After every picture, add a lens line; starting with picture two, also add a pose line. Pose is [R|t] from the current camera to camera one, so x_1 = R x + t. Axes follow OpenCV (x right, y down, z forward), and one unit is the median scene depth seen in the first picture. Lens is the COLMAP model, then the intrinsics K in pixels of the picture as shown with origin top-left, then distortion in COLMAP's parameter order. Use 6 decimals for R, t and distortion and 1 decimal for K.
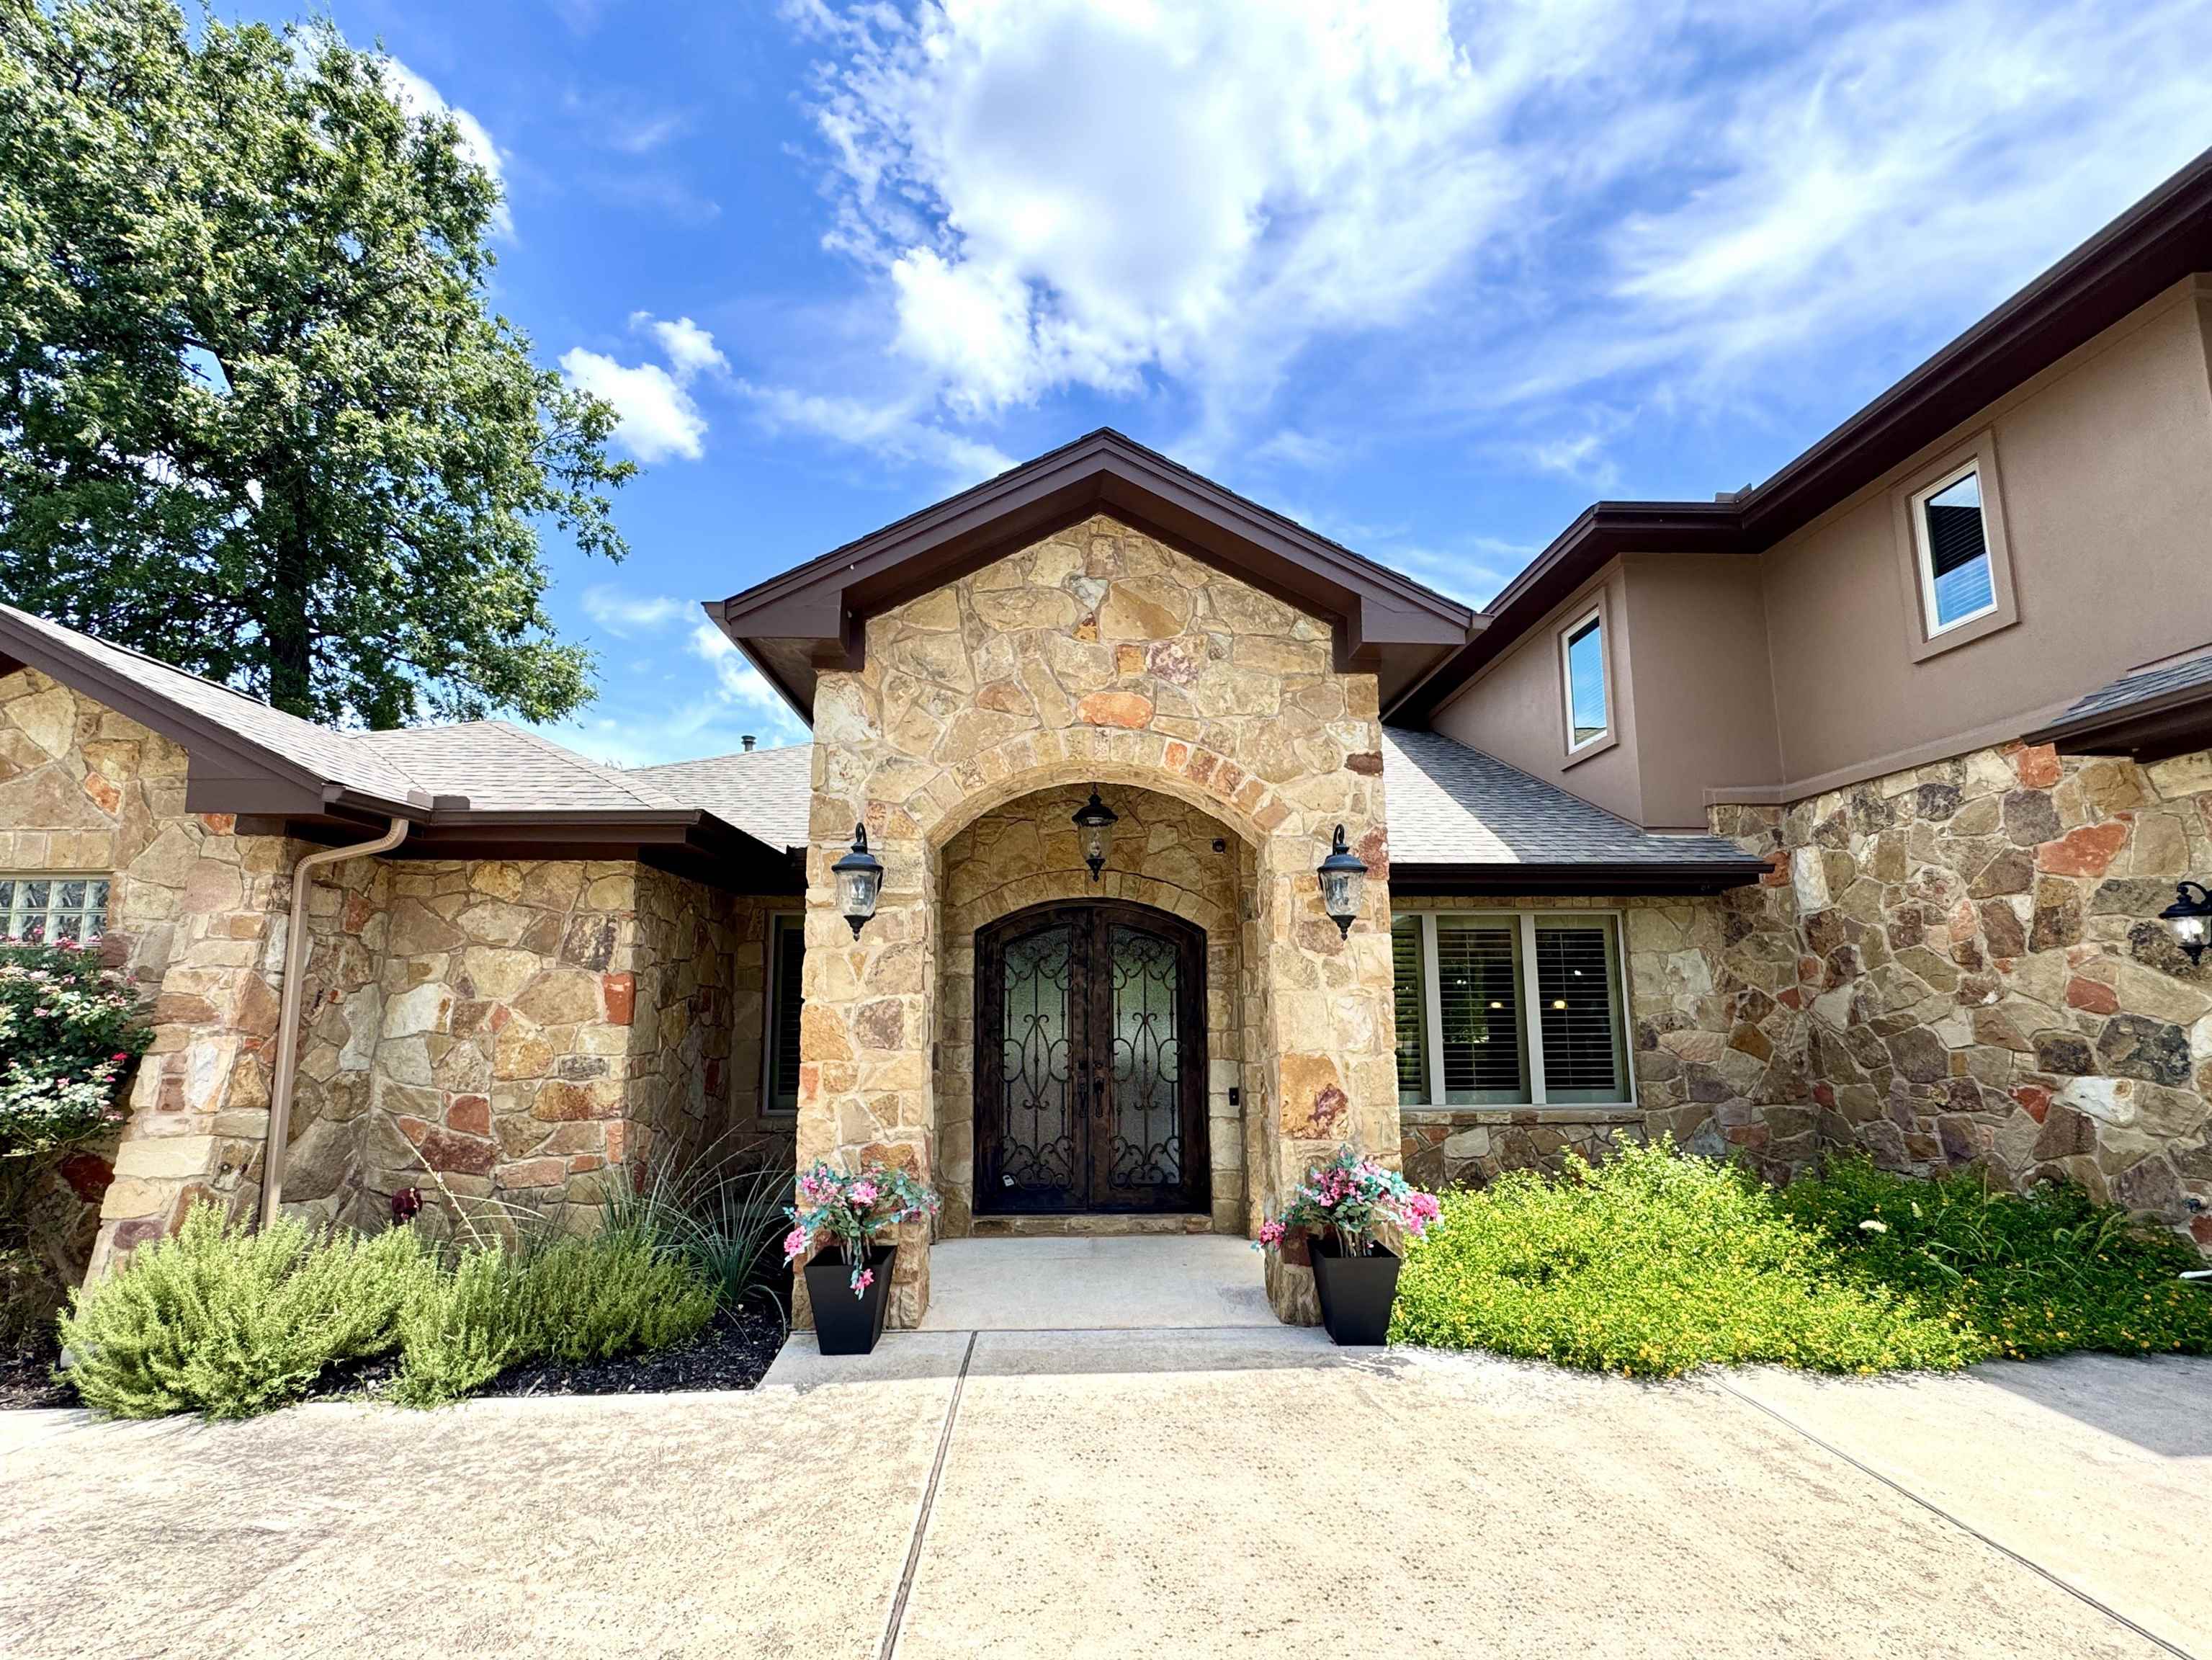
lens RADIAL K [[953.4, 0, 1103.9], [0, 953.4, 893.4], [0, 0, 1]] dist [-0.004308, -0.000689]
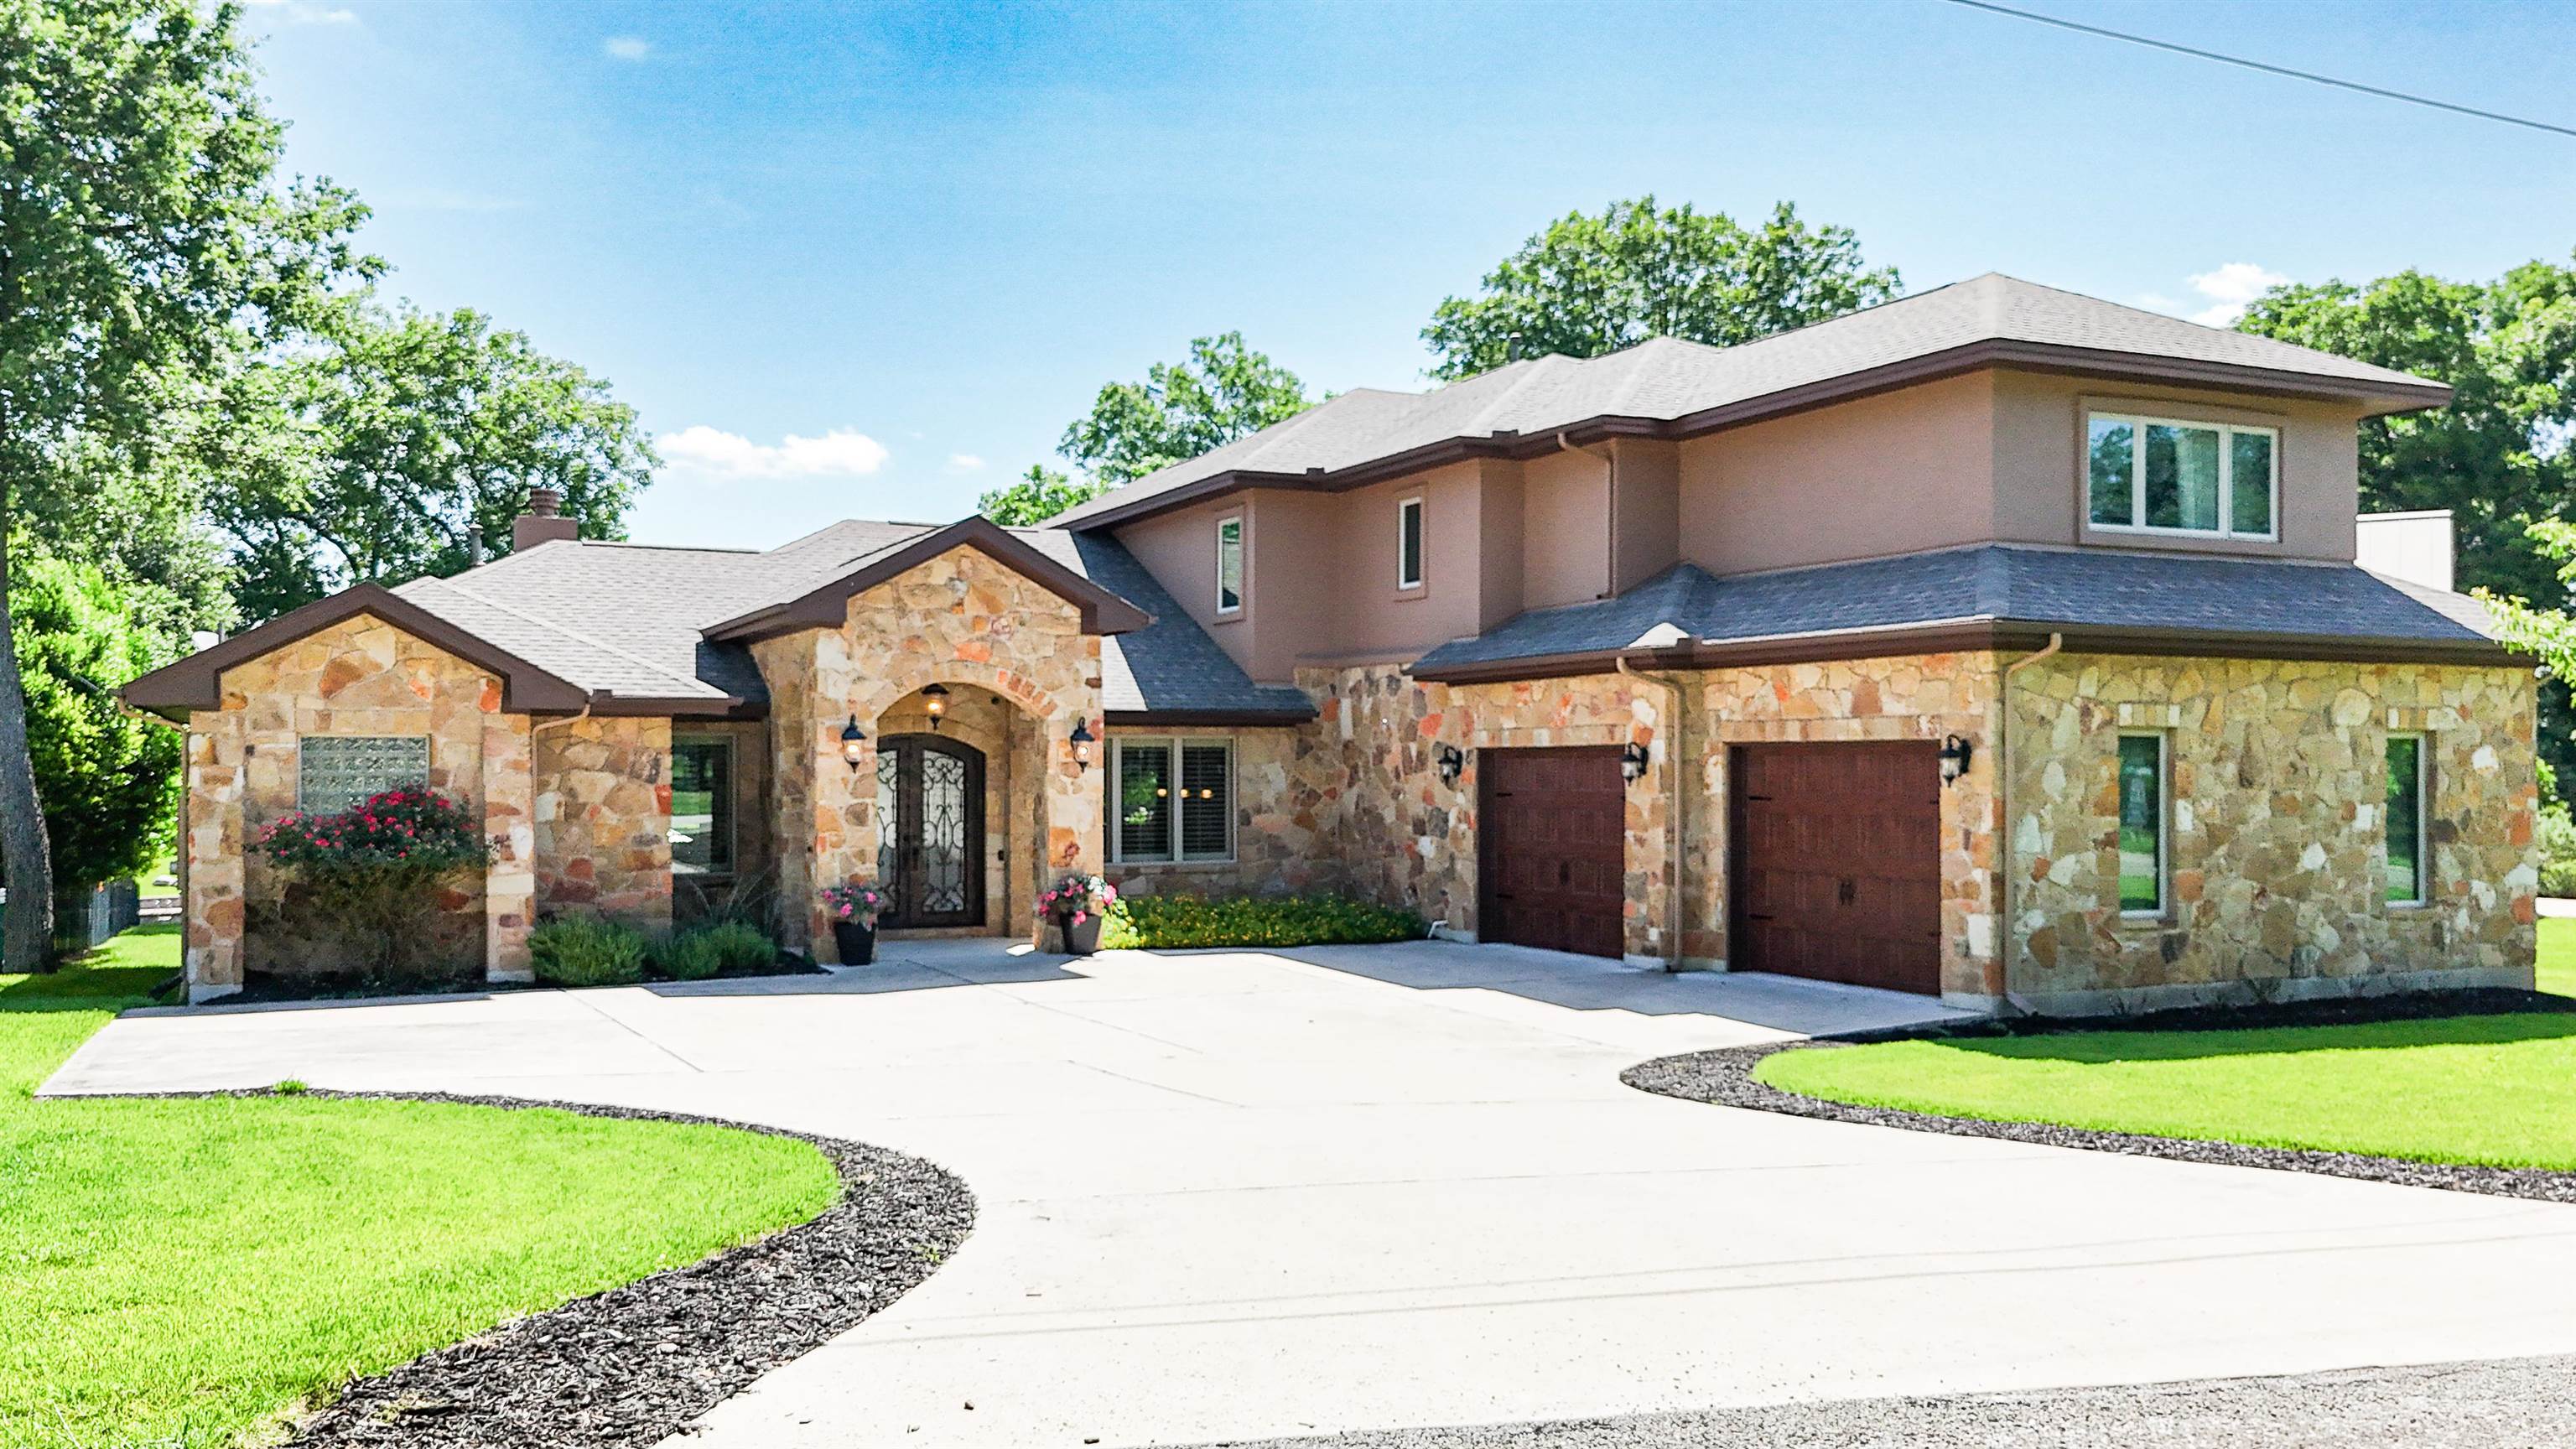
lens RADIAL K [[1911.6, 0, 1288.0], [0, 1911.6, 724.5], [0, 0, 1]] dist [0.066170, -0.057846]
pose [[0.906637, 0.014029, 0.421678, -0.945590], [-0.055644, 0.994693, 0.086546, -0.379181], [-0.418226, -0.101930, 0.902606, -2.527464]]
